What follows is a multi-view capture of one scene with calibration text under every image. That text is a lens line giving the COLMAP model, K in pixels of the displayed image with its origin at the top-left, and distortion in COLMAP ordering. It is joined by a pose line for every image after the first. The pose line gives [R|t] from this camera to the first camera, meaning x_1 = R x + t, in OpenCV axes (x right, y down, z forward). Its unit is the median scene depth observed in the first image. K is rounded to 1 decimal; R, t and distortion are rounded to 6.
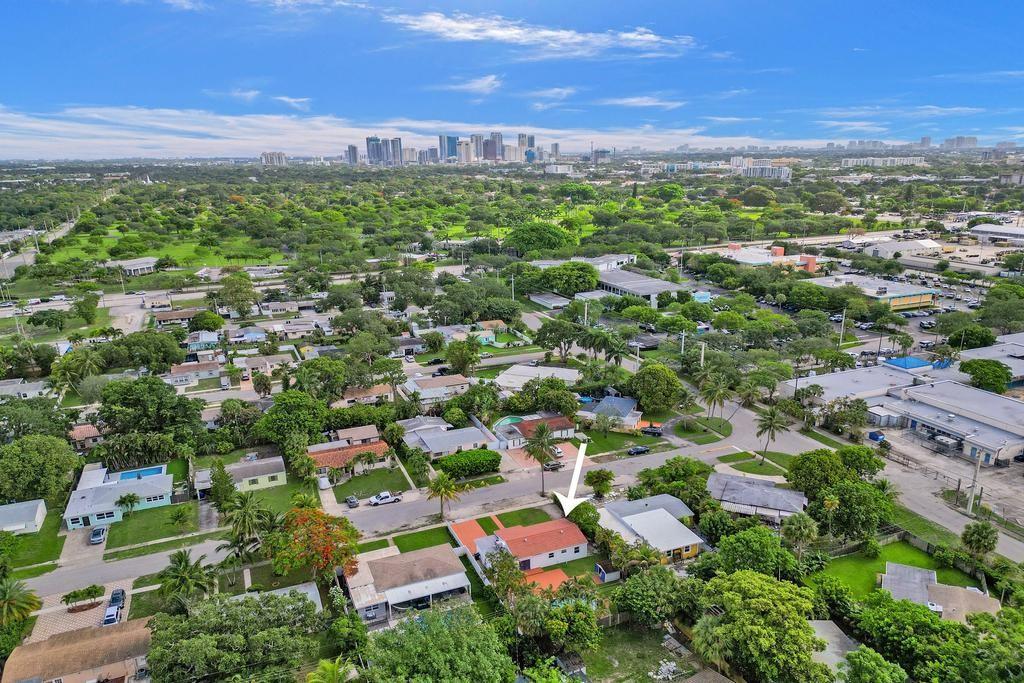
lens RADIAL K [[703.7, 0, 503.3], [0, 703.7, 345.2], [0, 0, 1]] dist [0.083051, -0.073945]
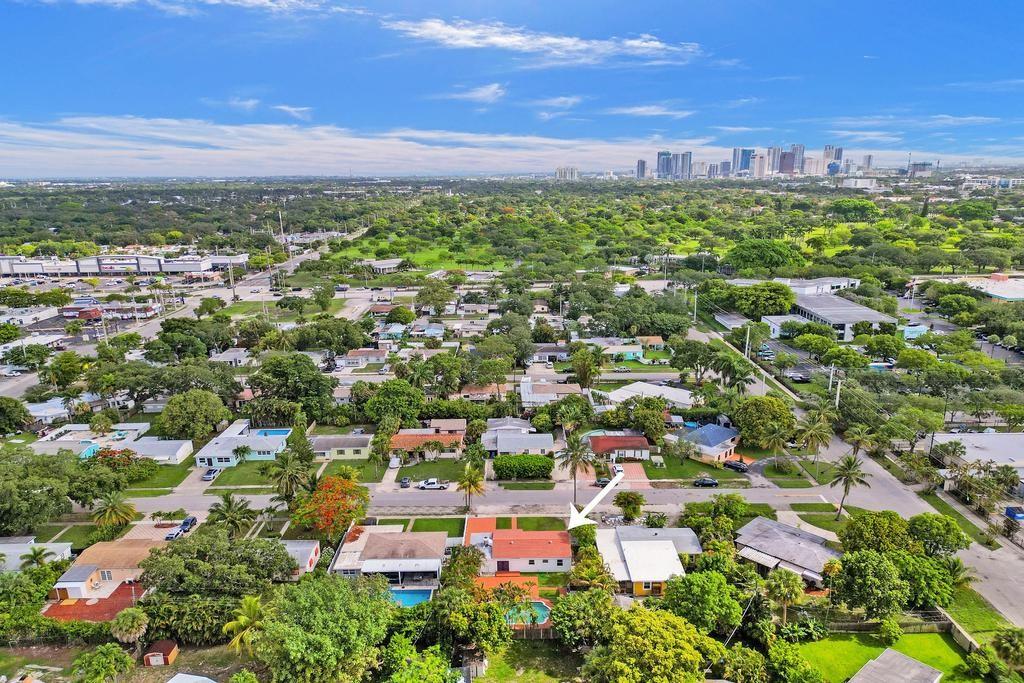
lens RADIAL K [[703.7, 0, 503.3], [0, 703.7, 345.2], [0, 0, 1]] dist [0.083051, -0.073945]
pose [[0.927638, 0.092721, -0.361787, 0.256192], [-0.099616, 0.995026, -0.000407, -0.003555], [0.359950, 0.036417, 0.932261, 0.027061]]
